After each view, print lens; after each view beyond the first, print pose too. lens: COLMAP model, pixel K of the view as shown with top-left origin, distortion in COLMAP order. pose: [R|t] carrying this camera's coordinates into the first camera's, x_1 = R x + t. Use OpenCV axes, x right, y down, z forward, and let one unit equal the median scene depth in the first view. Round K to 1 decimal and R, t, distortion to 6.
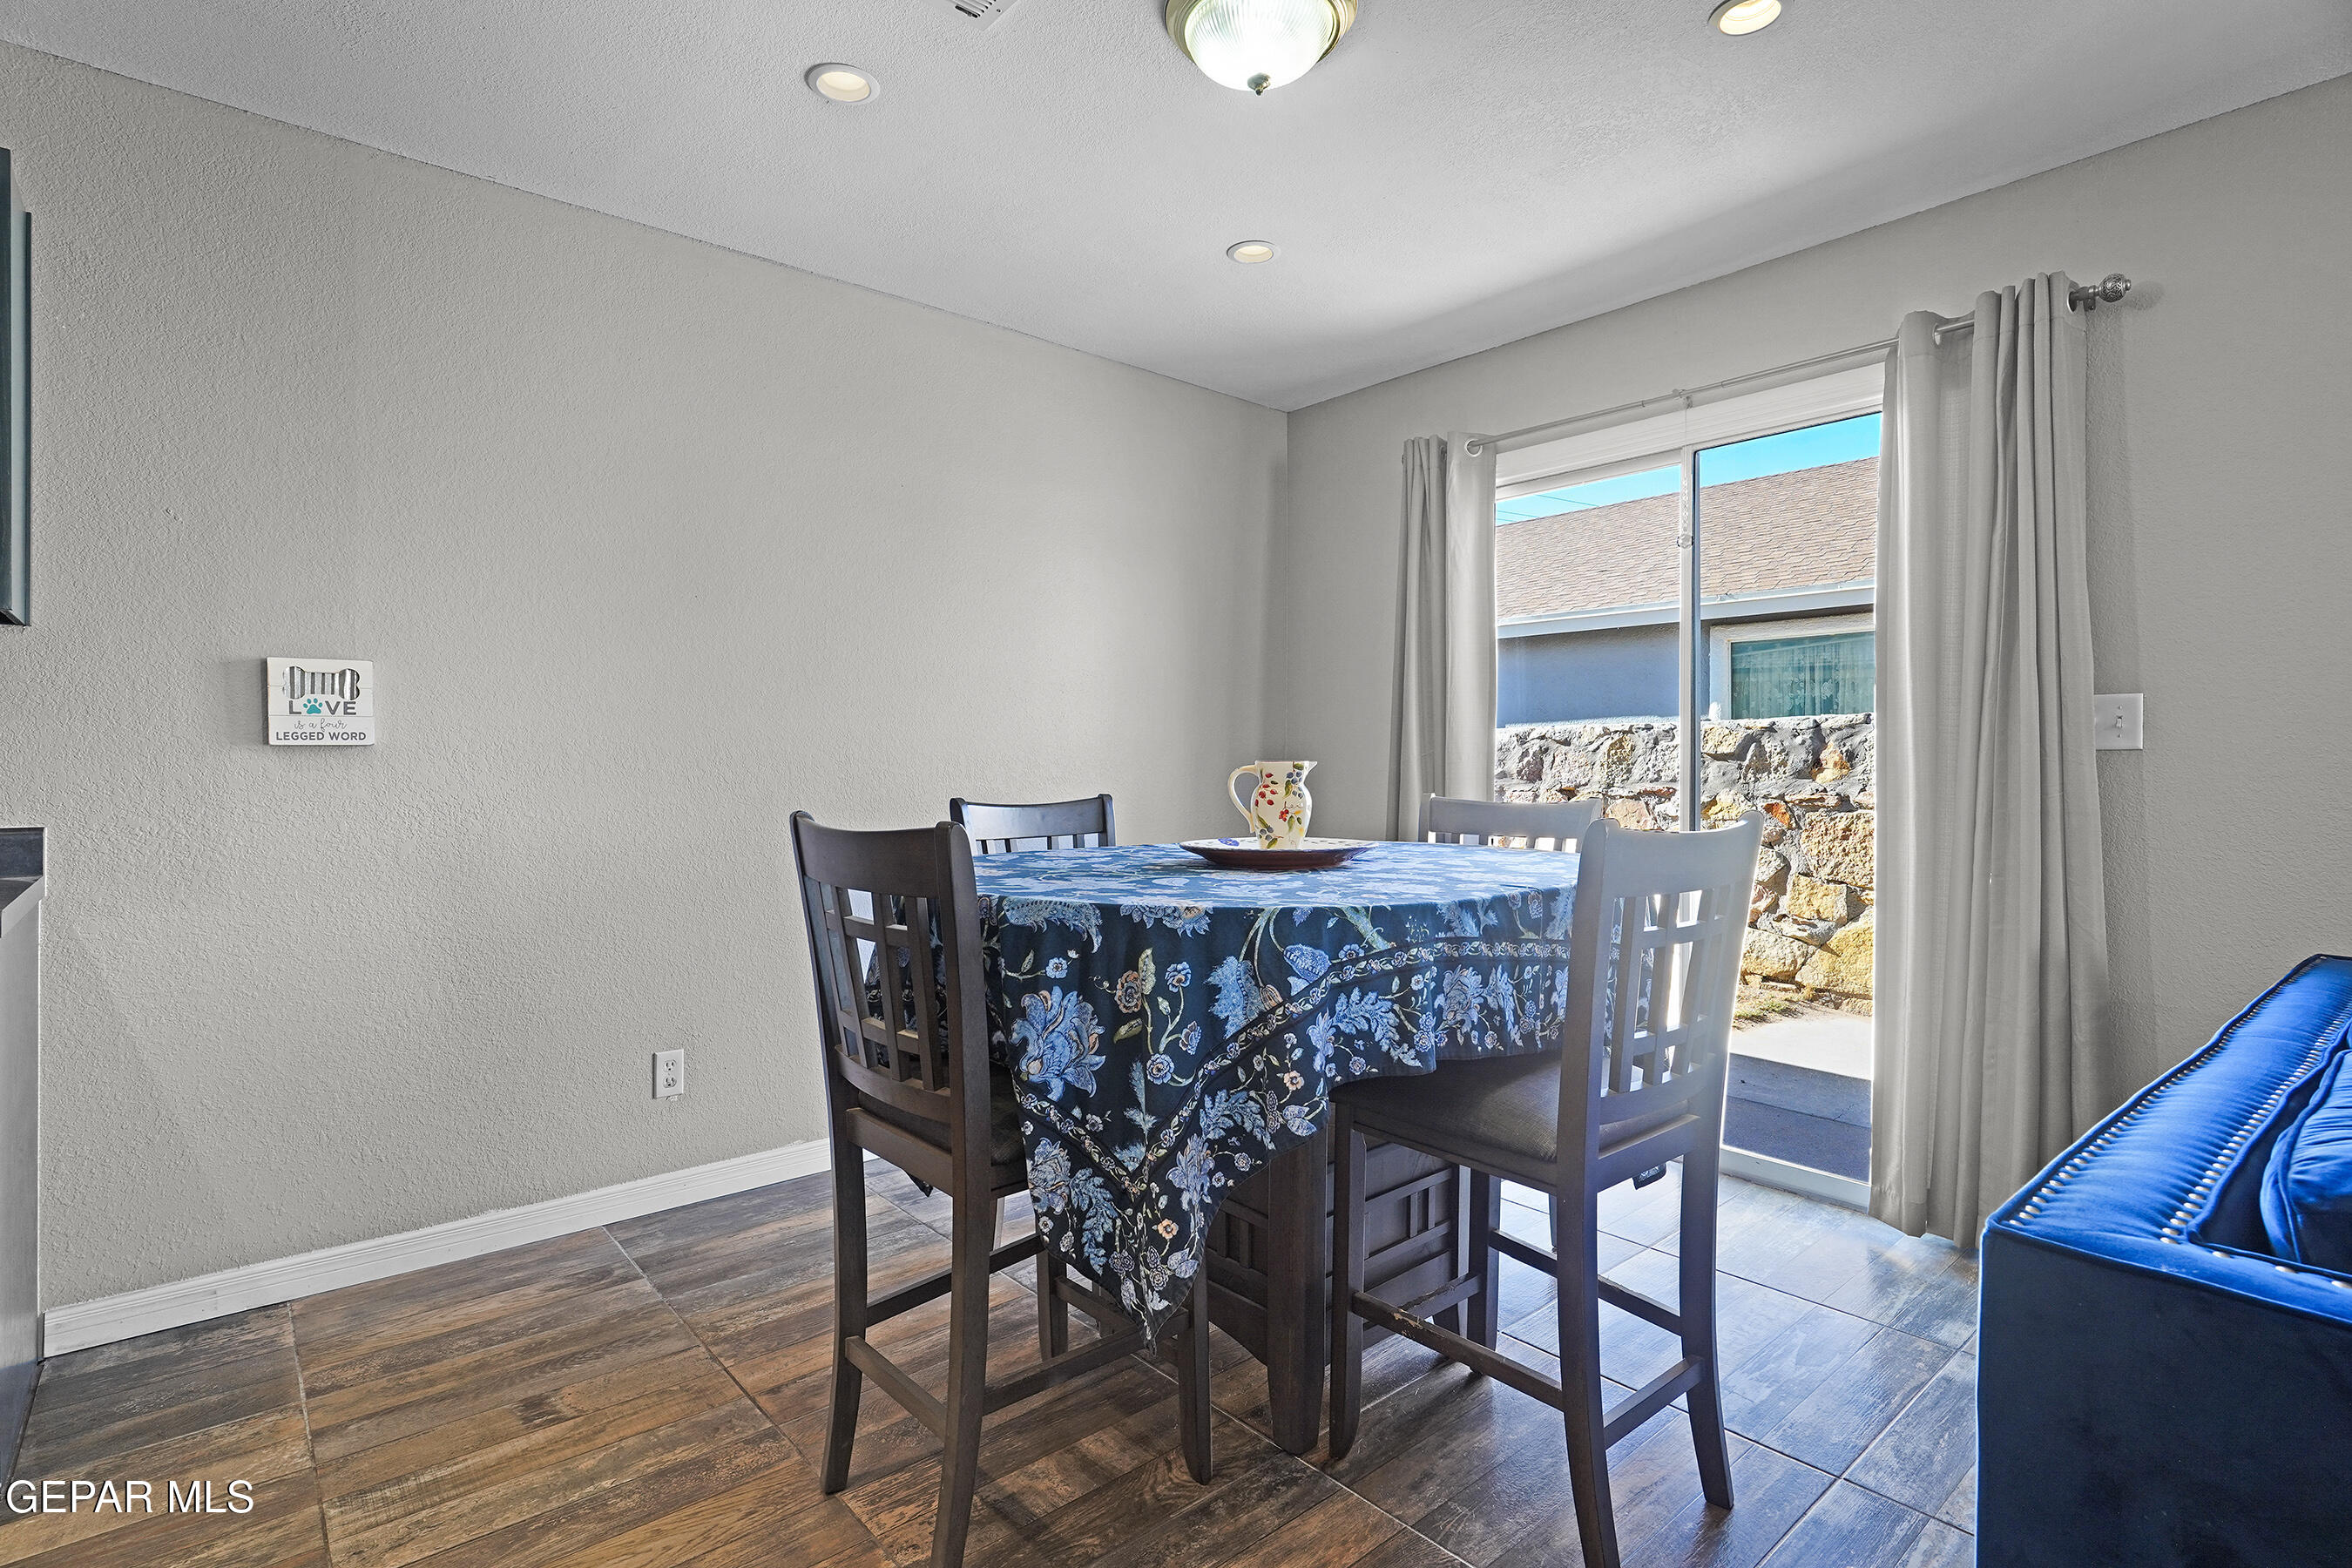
lens RADIAL K [[1149.1, 0, 1173.5], [0, 1149.1, 763.9], [0, 0, 1]] dist [0.001029, 0.000906]
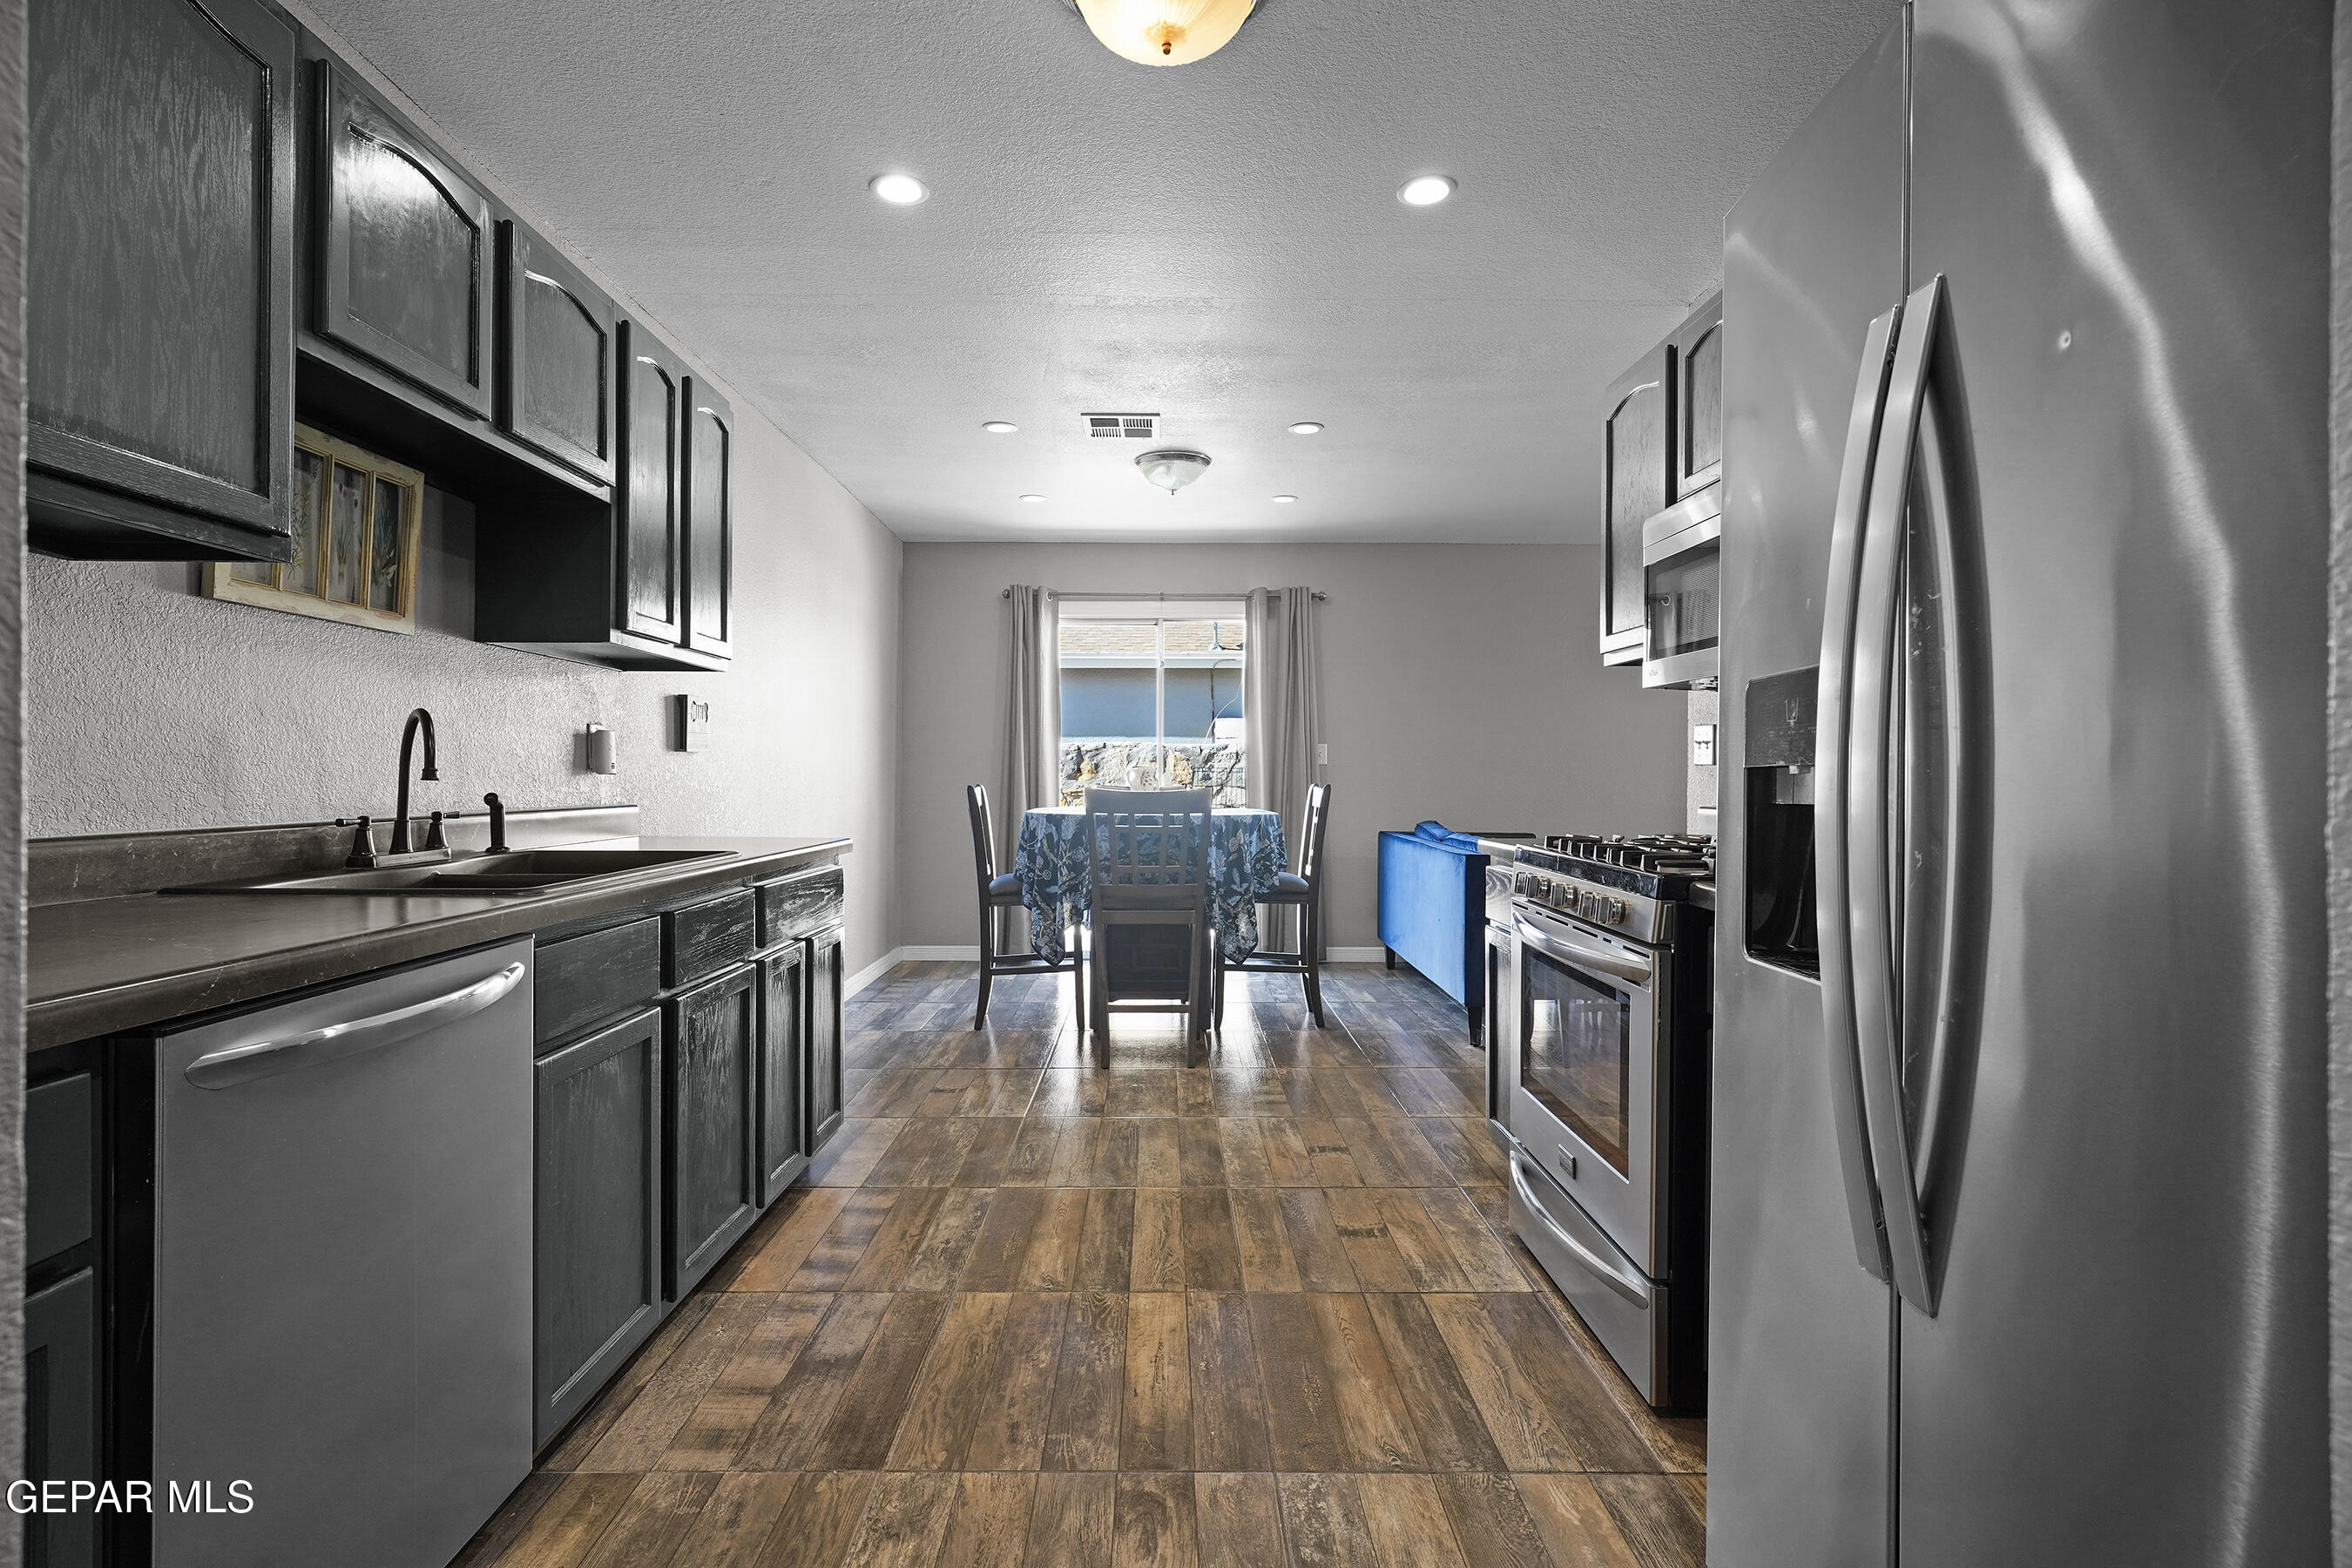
lens RADIAL K [[1111.1, 0, 1176.0], [0, 1111.1, 784.0], [0, 0, 1]] dist [0.000295, 0.000345]
pose [[0.632410, -0.001678, 0.774632, -0.523245], [-0.009973, 0.999897, 0.010308, 0.003296], [-0.774570, -0.014245, 0.632328, 0.101667]]
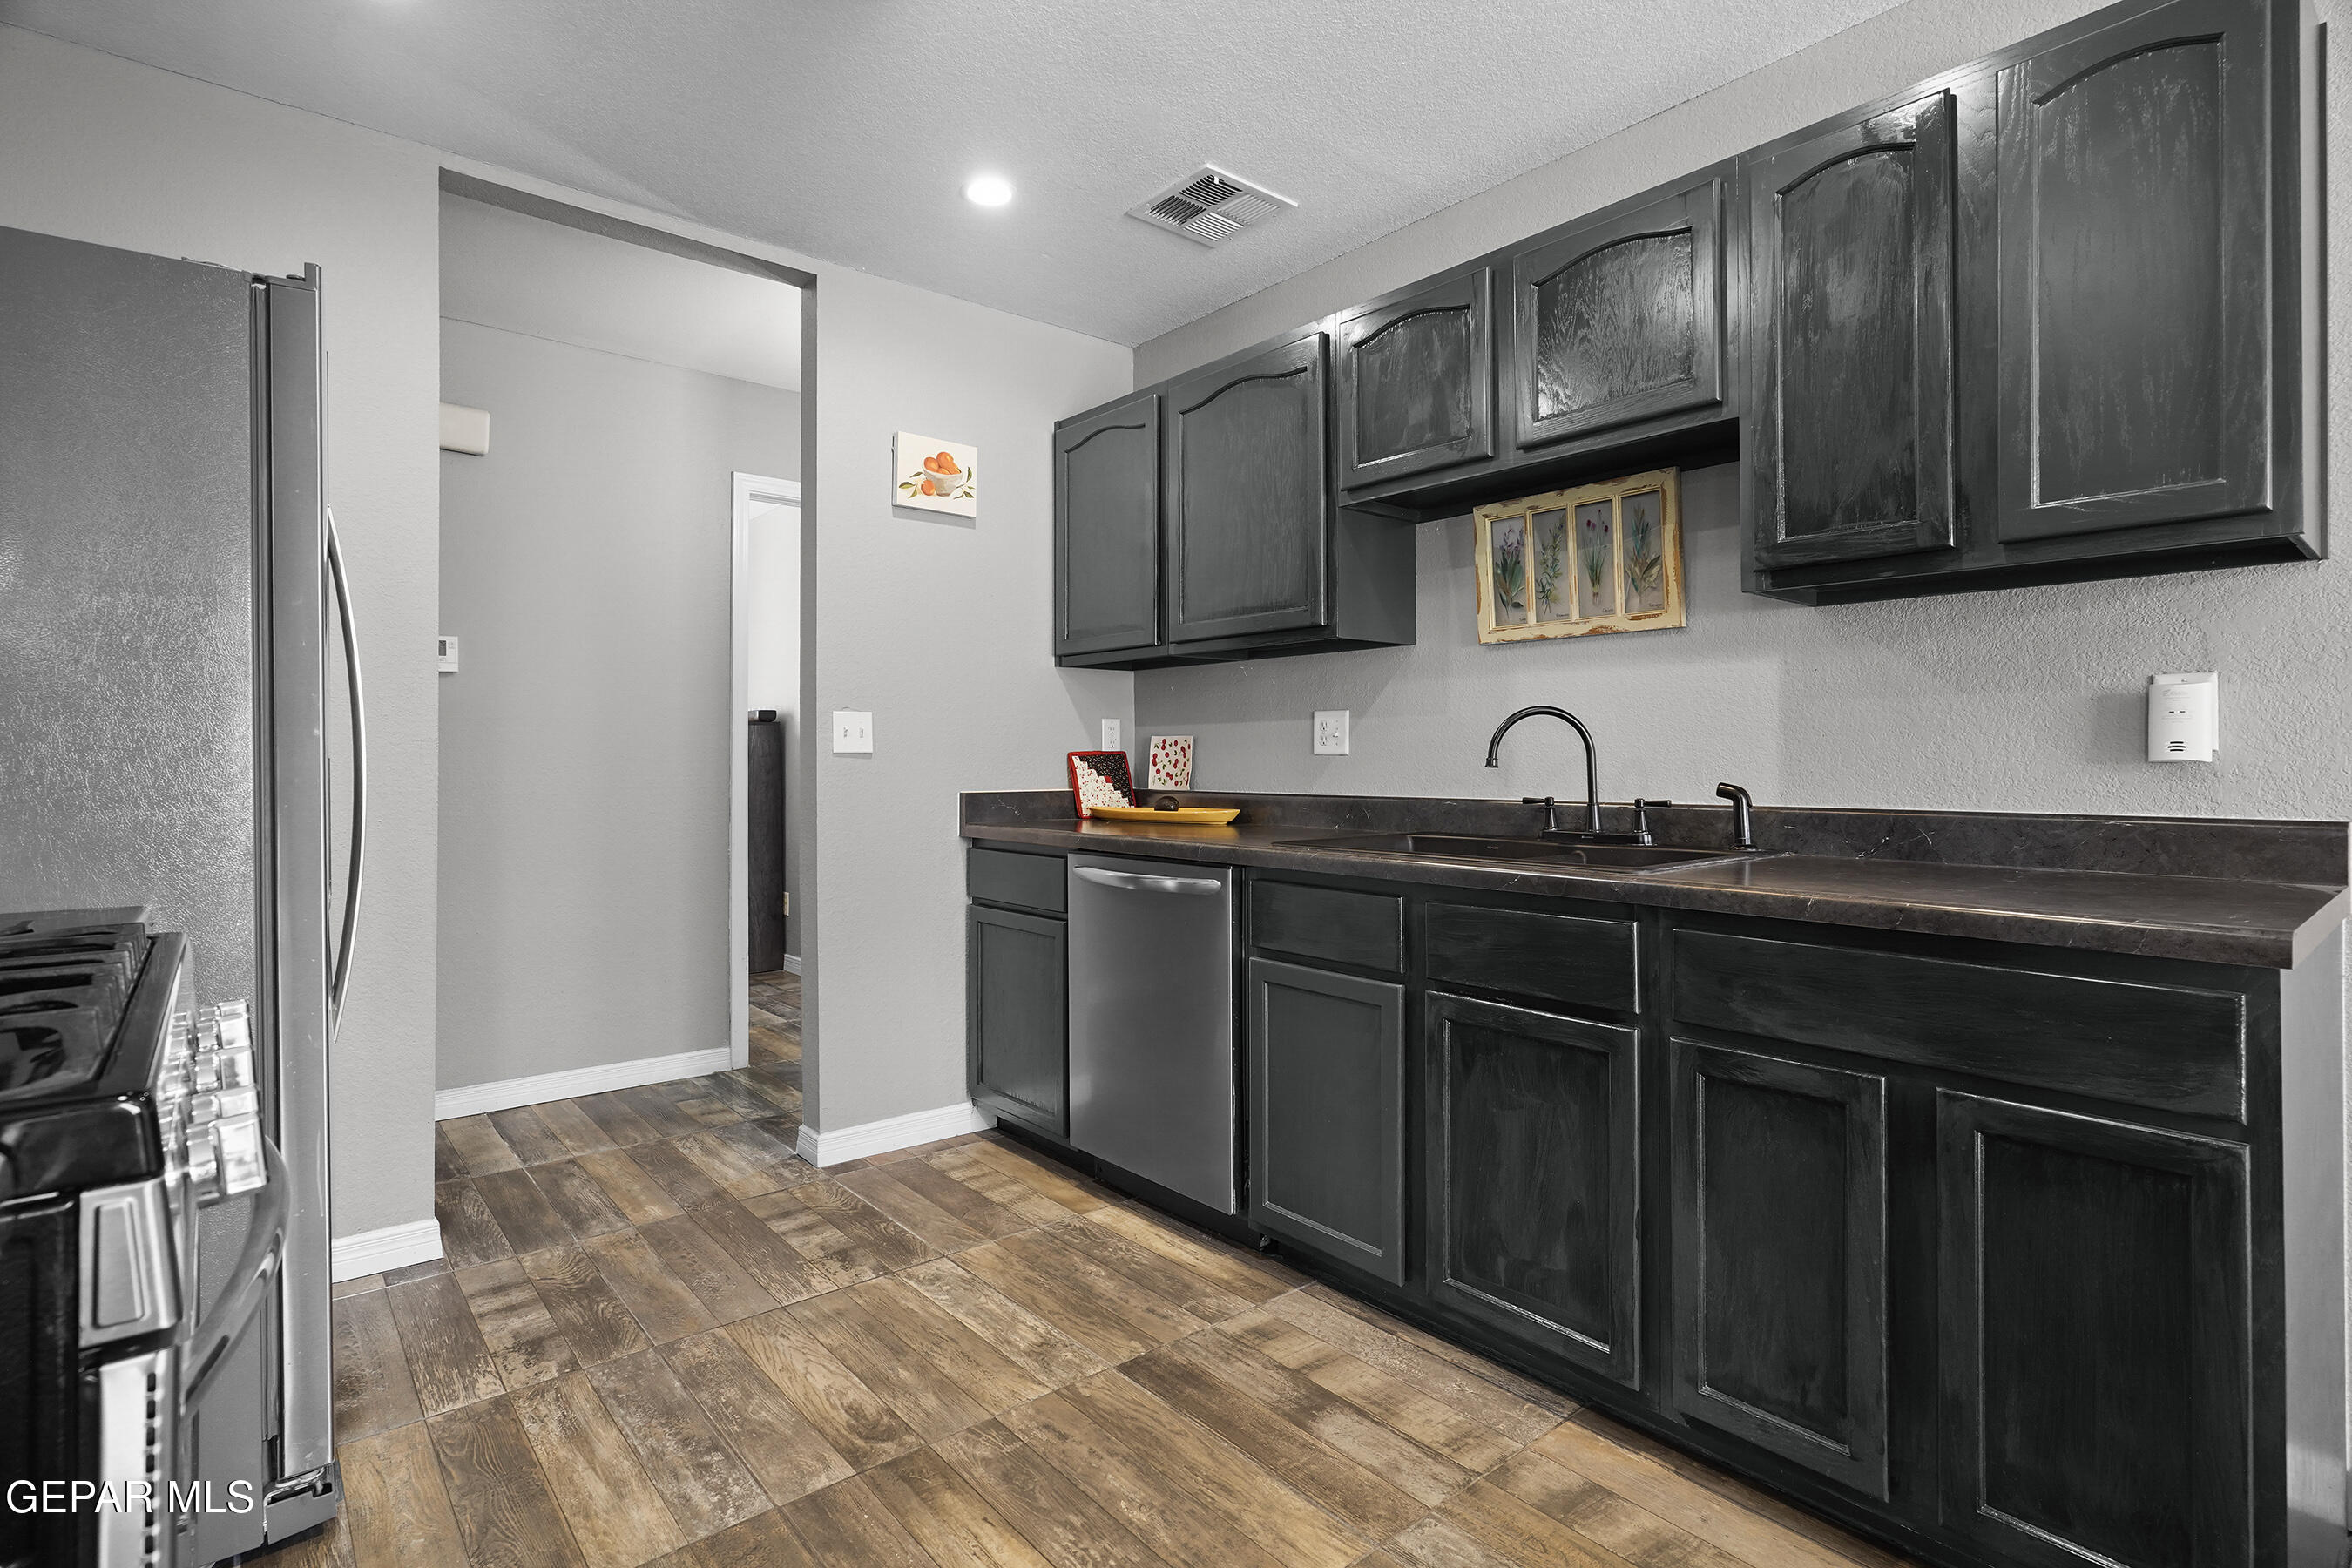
lens RADIAL K [[1149.1, 0, 1173.5], [0, 1149.1, 763.9], [0, 0, 1]] dist [0.001029, 0.000906]
pose [[0.001486, 0.002708, -0.999995, -0.240828], [0.012775, 0.999915, 0.002727, 0.002984], [0.999917, -0.012779, 0.001451, 0.242180]]
